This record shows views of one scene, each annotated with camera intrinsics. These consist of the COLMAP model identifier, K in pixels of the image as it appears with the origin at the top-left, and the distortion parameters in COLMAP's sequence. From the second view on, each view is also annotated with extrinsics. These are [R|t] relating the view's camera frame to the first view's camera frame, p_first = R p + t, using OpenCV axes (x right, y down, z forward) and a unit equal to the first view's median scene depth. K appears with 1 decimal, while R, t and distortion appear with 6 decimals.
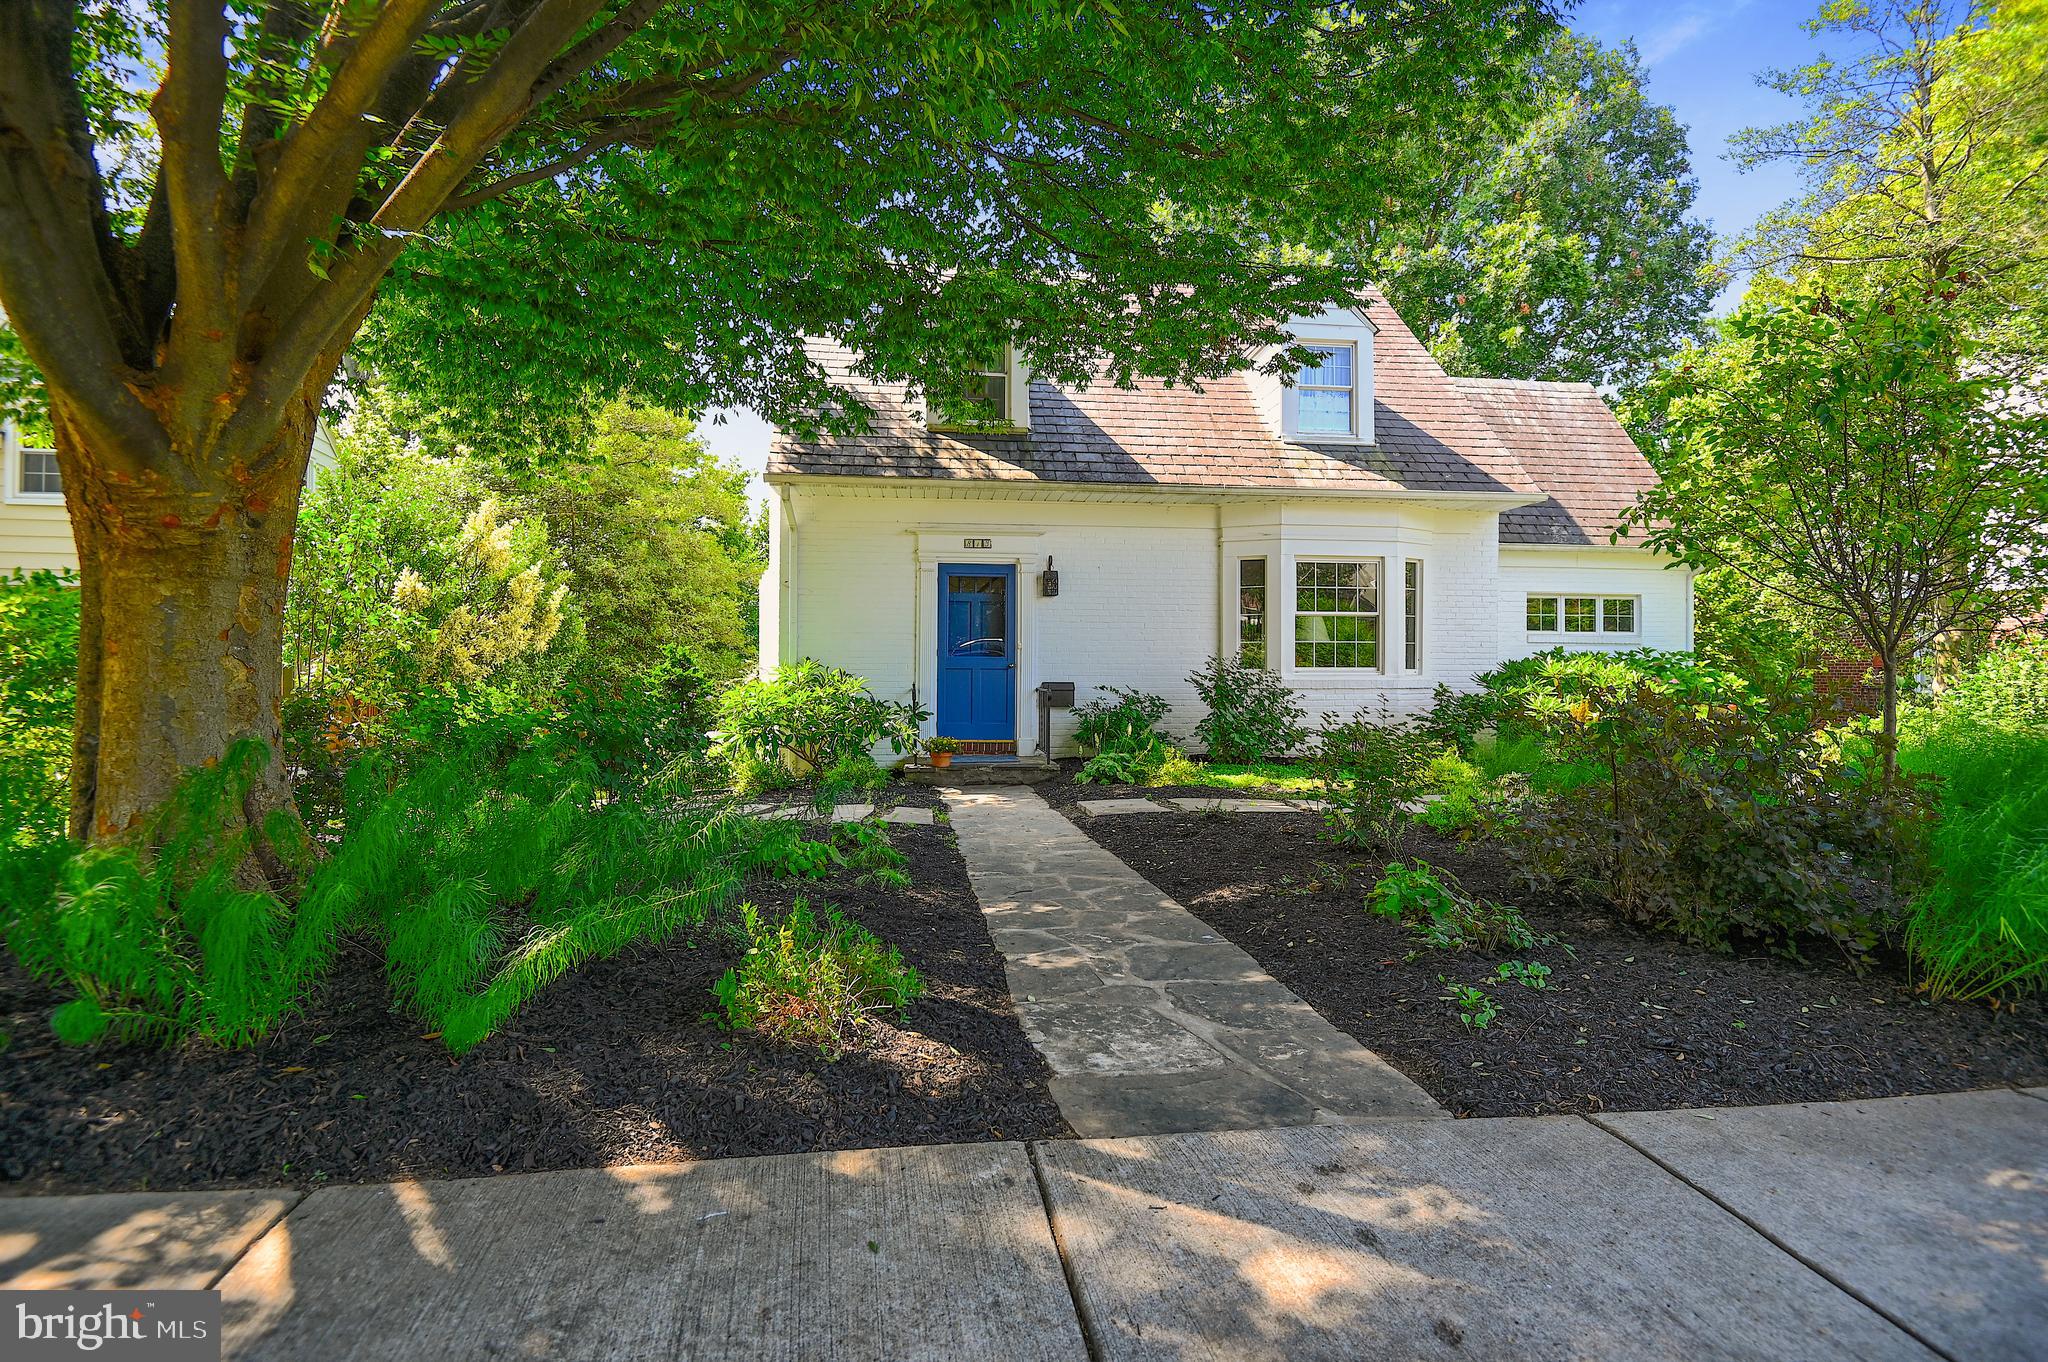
lens RADIAL K [[970.4, 0, 1024.4], [0, 970.4, 674.1], [0, 0, 1]] dist [-0.037019, -0.004977]
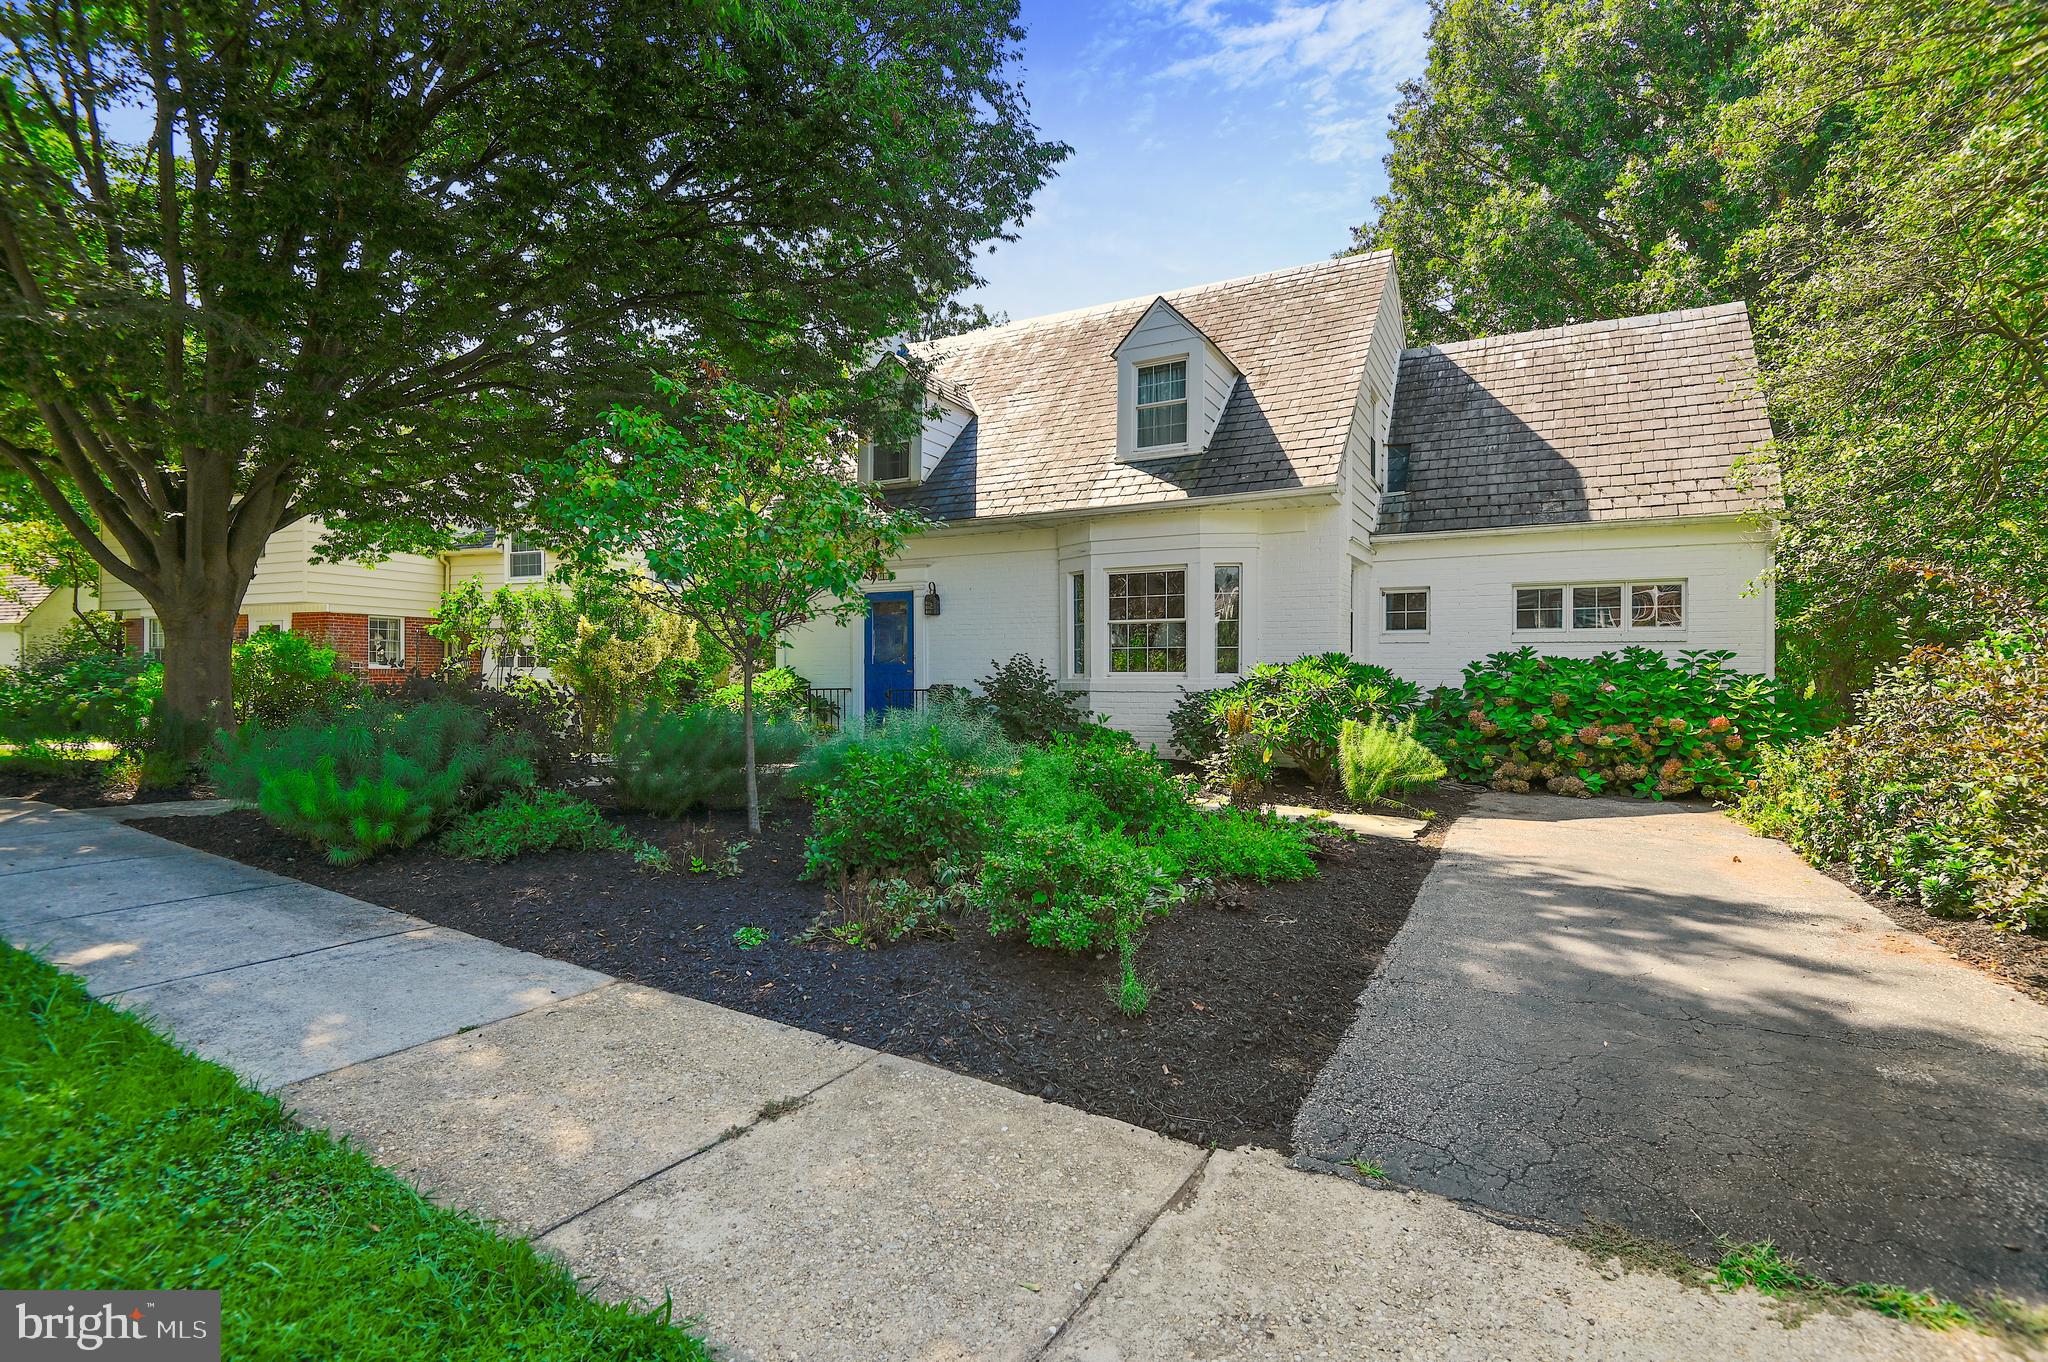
lens RADIAL K [[970.4, 0, 1026.5], [0, 970.4, 681.1], [0, 0, 1]] dist [-0.037019, -0.004977]
pose [[0.807815, 0.001297, -0.589435, 0.846471], [-0.004158, 0.999985, -0.003498, 0.008417], [0.589422, 0.005276, 0.807808, 0.065851]]
